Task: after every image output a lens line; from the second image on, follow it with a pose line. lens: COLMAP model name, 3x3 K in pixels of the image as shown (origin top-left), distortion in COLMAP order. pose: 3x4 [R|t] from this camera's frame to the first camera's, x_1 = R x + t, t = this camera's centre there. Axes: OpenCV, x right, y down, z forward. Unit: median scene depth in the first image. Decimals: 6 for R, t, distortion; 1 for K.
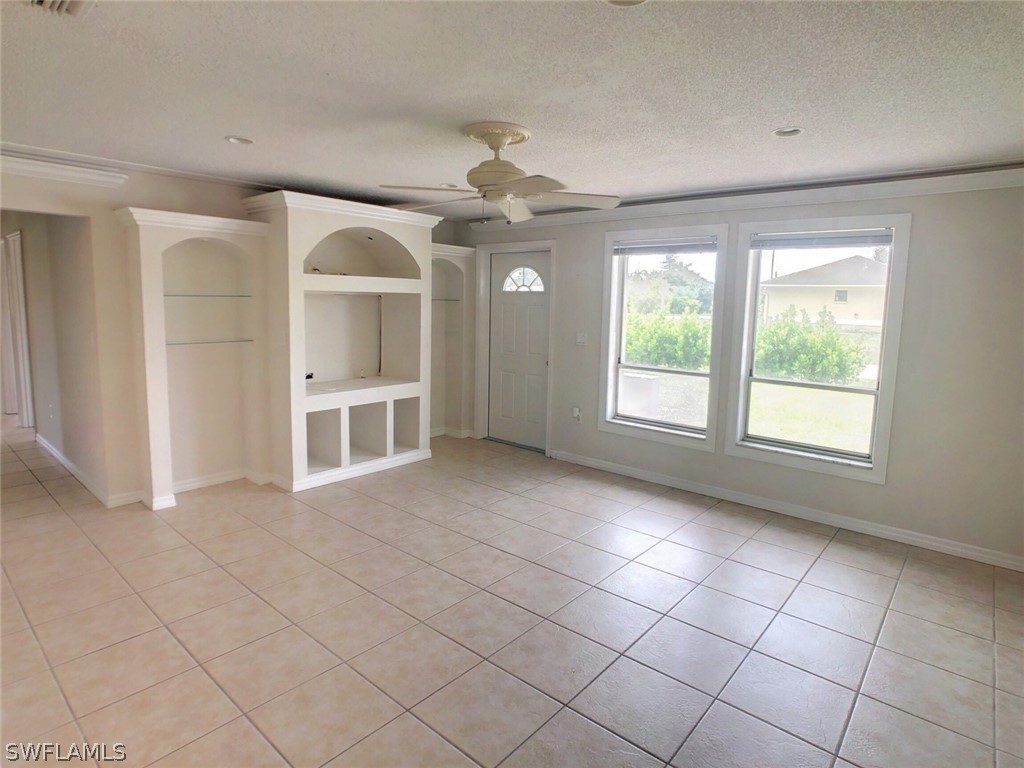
lens RADIAL K [[565.2, 0, 512.4], [0, 565.2, 368.8], [0, 0, 1]] dist [-0.030811, 0.000000]
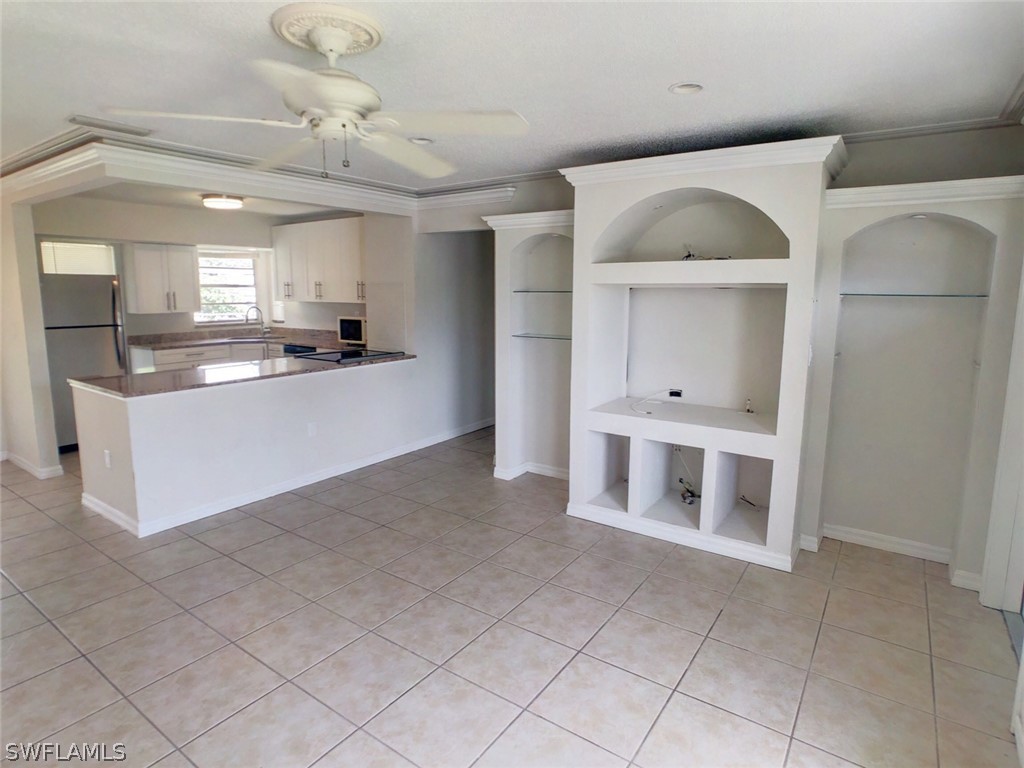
lens RADIAL K [[565.2, 0, 512.4], [0, 565.2, 368.8], [0, 0, 1]] dist [-0.030811, 0.000000]
pose [[0.101698, 0.123022, -0.987179, 0.422942], [-0.118164, 0.986793, 0.110801, -0.087669], [0.987773, 0.105381, 0.114891, 0.747735]]
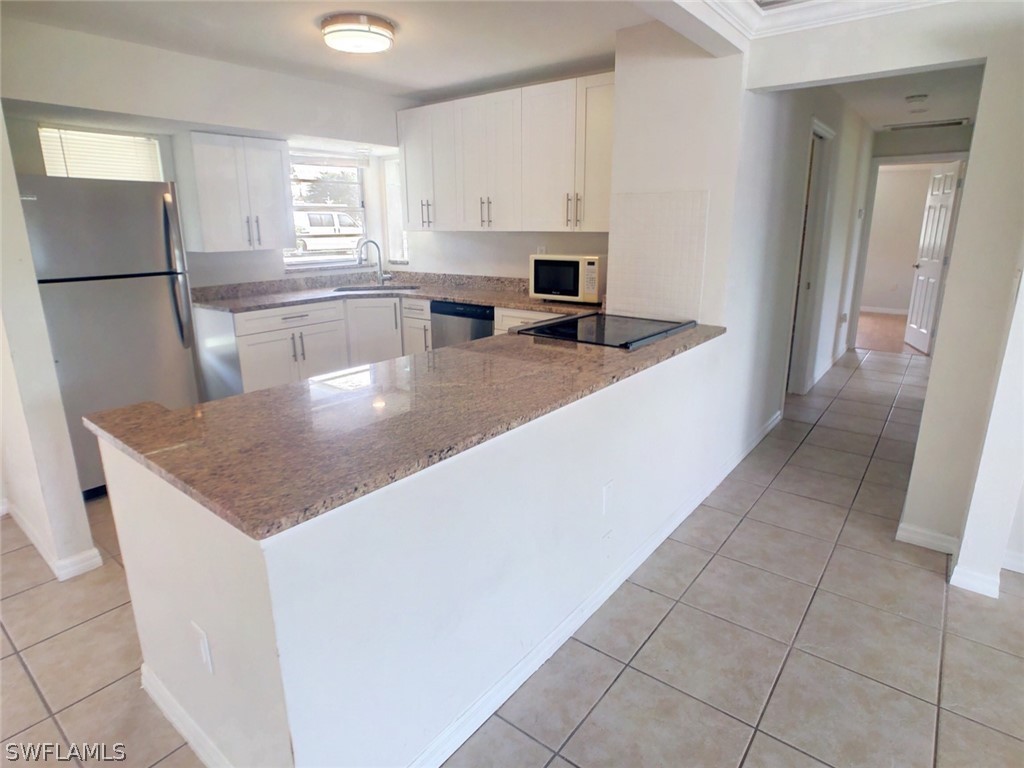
lens RADIAL K [[565.2, 0, 512.4], [0, 565.2, 368.8], [0, 0, 1]] dist [-0.030811, 0.000000]
pose [[0.046428, 0.230332, -0.972004, -0.134172], [-0.110322, 0.968283, 0.224180, -0.033280], [0.992811, 0.096826, 0.070366, 0.414612]]
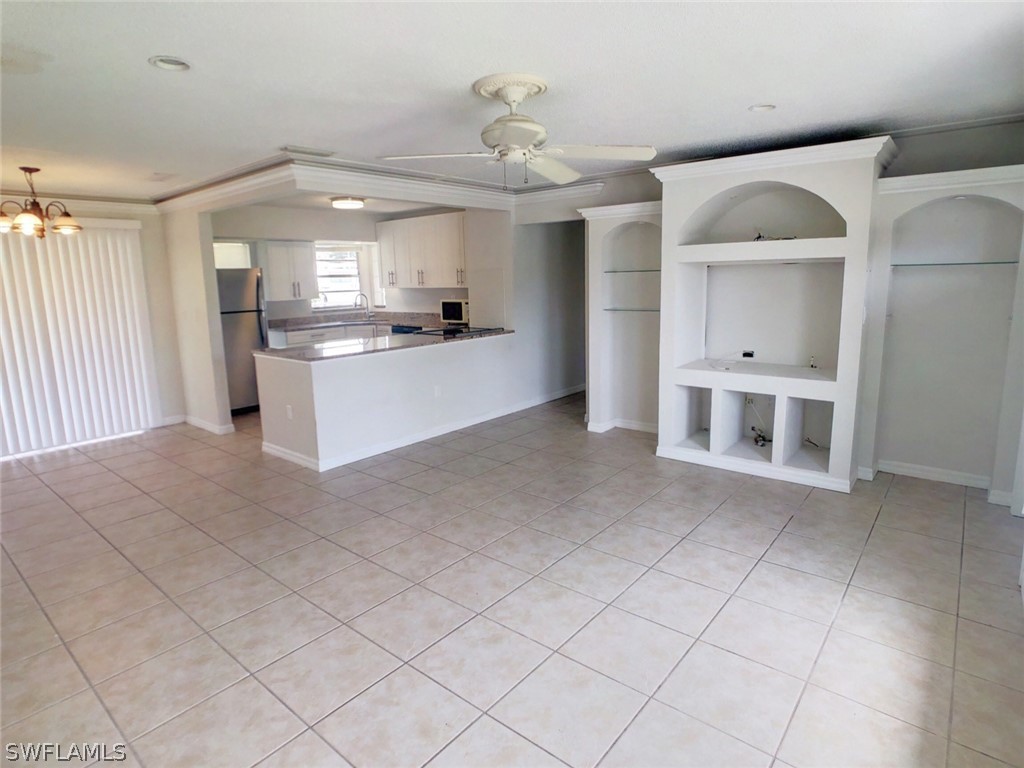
lens RADIAL K [[565.4, 0, 514.3], [0, 565.4, 370.8], [0, 0, 1]] dist [-0.028829, 0.000508]
pose [[0.020665, 0.147304, -0.988875, 0.600743], [-0.092453, 0.985130, 0.144814, -0.063536], [0.995503, 0.088432, 0.033977, 0.646040]]
